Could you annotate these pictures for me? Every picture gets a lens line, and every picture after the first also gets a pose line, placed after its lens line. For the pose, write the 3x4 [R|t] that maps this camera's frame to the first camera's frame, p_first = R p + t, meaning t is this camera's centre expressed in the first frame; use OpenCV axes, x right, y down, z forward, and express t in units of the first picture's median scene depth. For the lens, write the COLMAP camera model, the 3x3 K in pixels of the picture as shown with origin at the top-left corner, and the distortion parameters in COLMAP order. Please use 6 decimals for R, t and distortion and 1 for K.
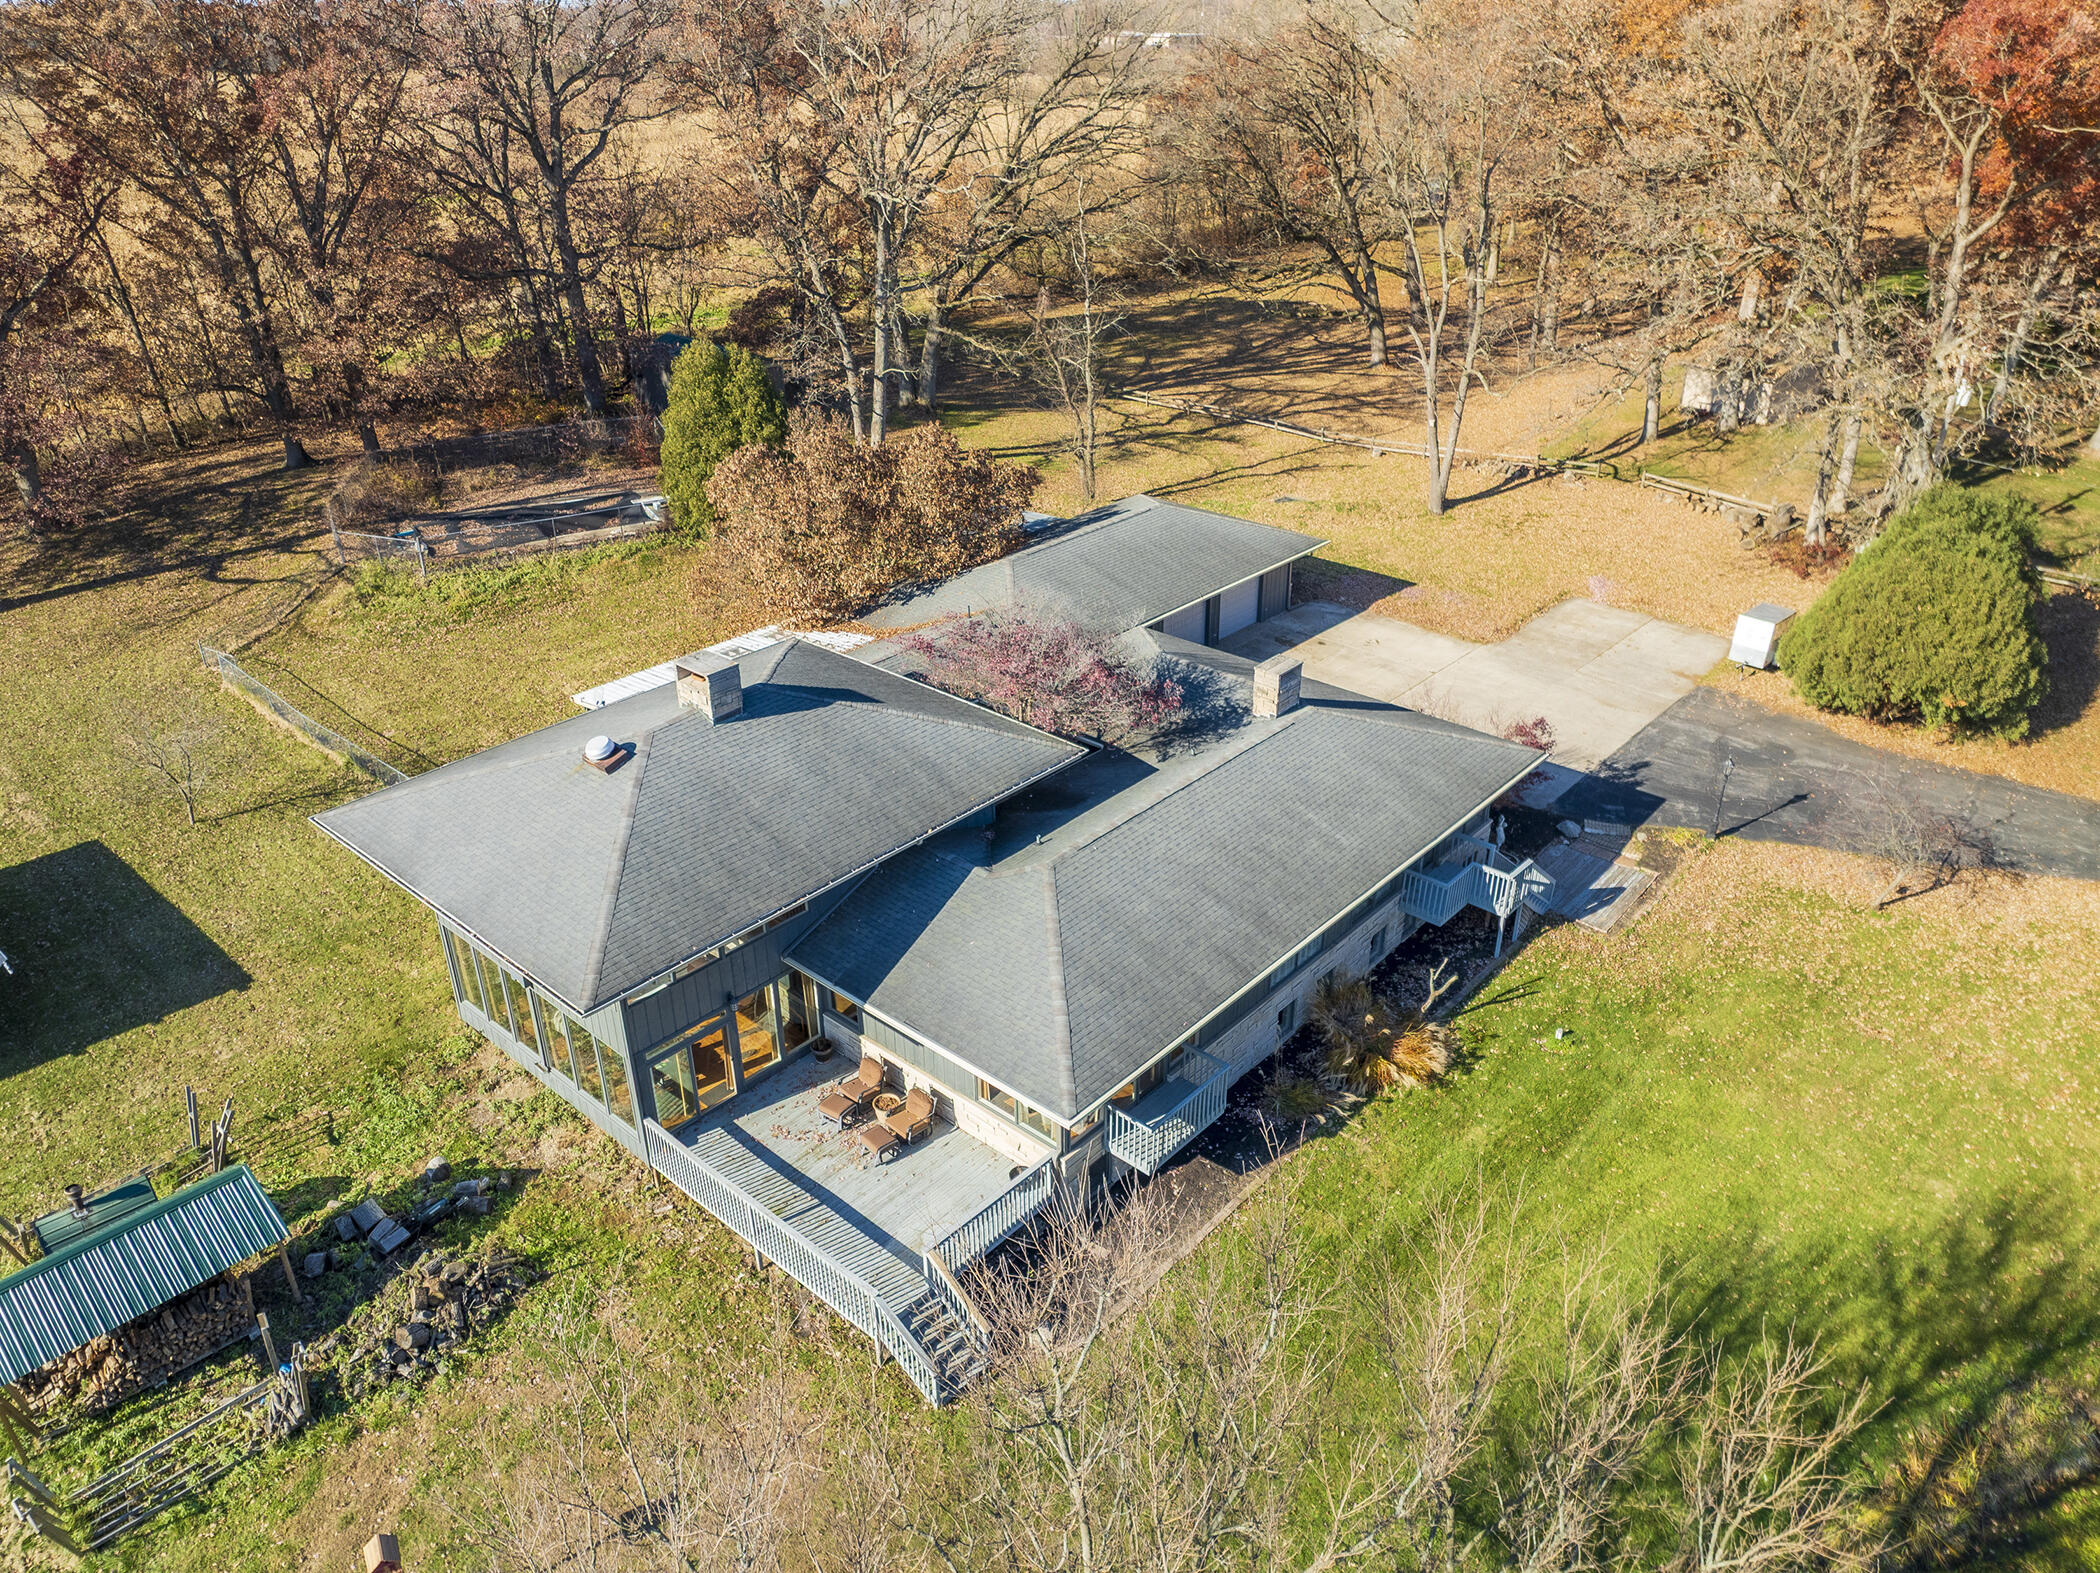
lens RADIAL K [[1473.8, 0, 1044.6], [0, 1473.8, 780.9], [0, 0, 1]] dist [-0.025342, 0.010431]
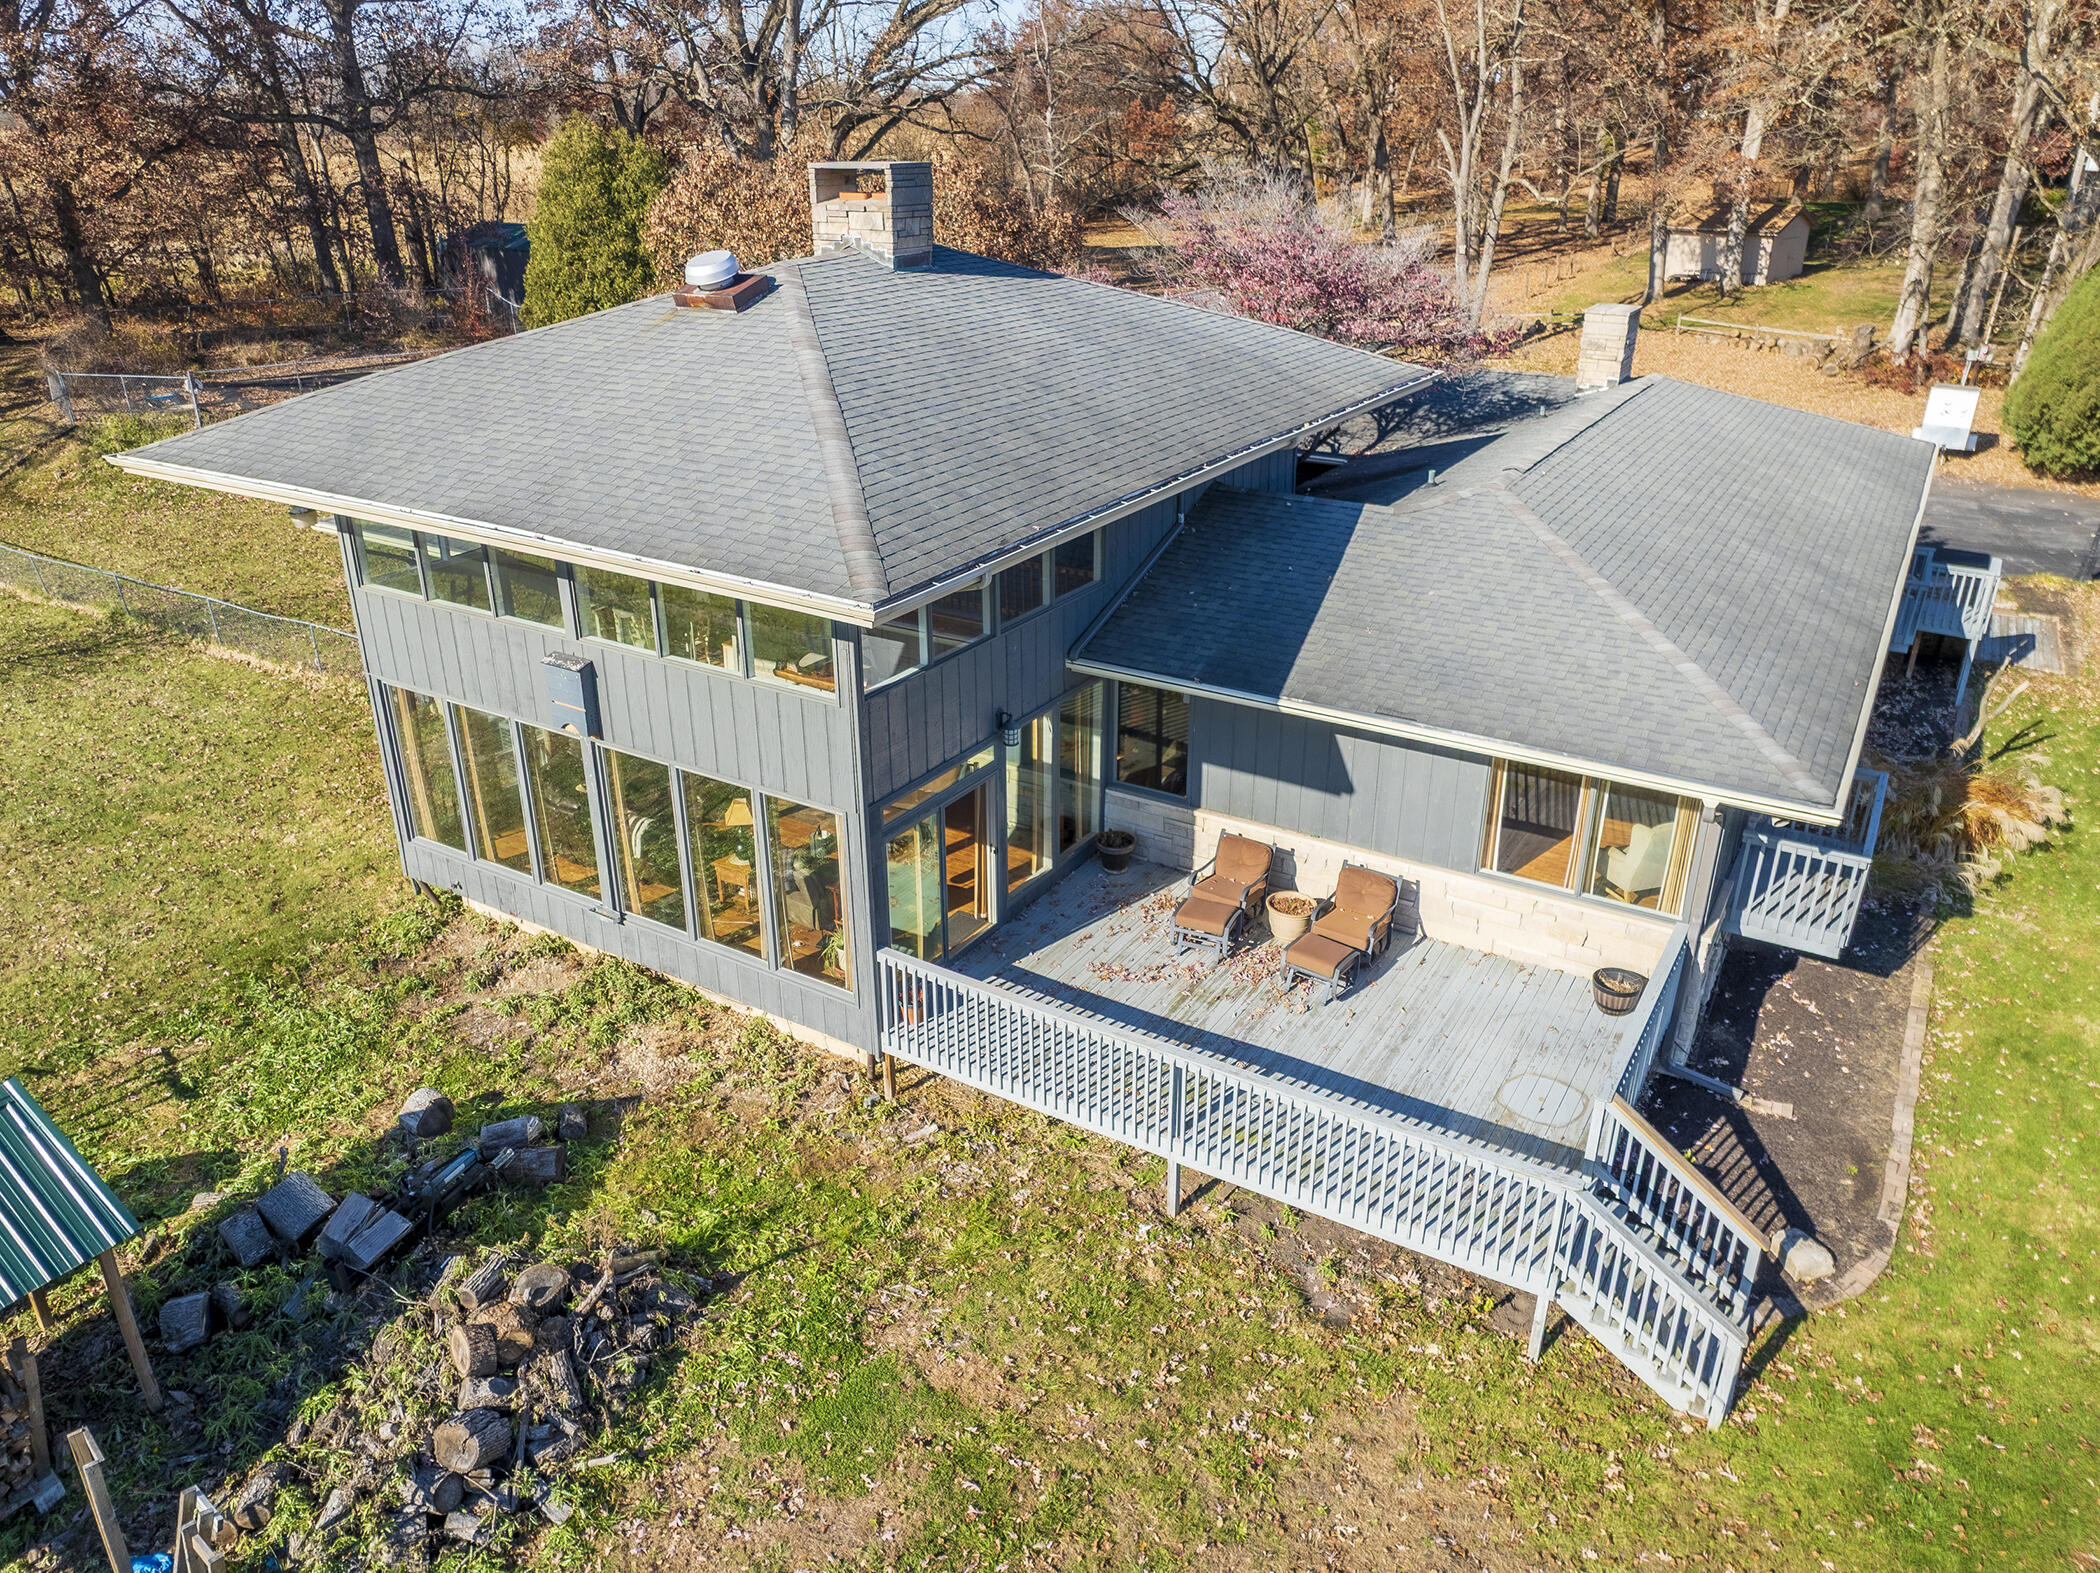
lens RADIAL K [[1473.8, 0, 1057.4], [0, 1473.8, 786.0], [0, 0, 1]] dist [-0.025342, 0.010431]
pose [[0.983353, -0.065828, 0.169361, -0.290040], [0.075680, 0.995756, -0.052377, 0.202939], [-0.165195, 0.064323, 0.984161, 0.489801]]
